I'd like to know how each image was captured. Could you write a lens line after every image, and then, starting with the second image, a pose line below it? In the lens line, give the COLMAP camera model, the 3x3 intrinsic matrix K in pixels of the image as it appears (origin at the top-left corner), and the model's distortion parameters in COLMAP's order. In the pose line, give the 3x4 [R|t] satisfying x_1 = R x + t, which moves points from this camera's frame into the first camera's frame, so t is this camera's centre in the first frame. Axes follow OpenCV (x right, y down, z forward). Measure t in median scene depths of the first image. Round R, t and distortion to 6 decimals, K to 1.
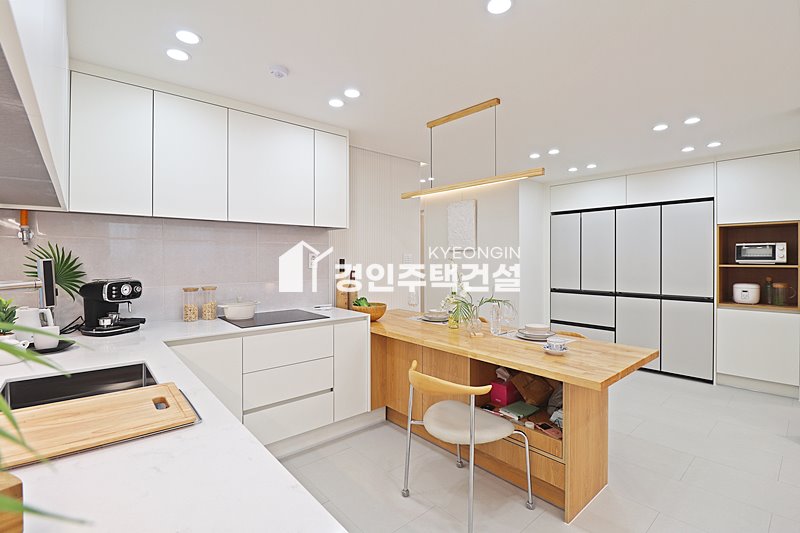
lens RADIAL K [[370.6, 0, 399.6], [0, 370.6, 259.1], [0, 0, 1]] dist [0.001217, -0.011764]
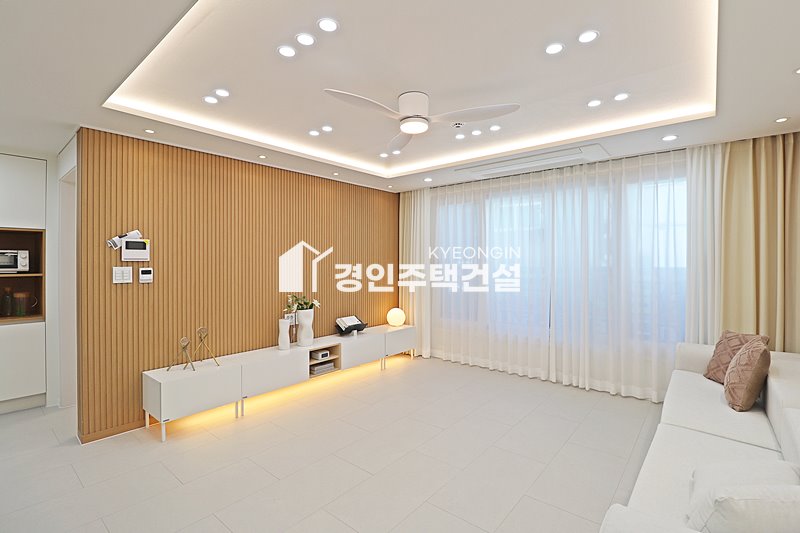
lens RADIAL K [[370.6, 0, 400.5], [0, 370.6, 258.8], [0, 0, 1]] dist [0.001217, -0.011764]
pose [[-0.154163, 0.009230, 0.988002, -0.080458], [0.003105, 0.999956, -0.008858, -0.014771], [-0.988041, 0.001702, -0.154185, 0.216050]]
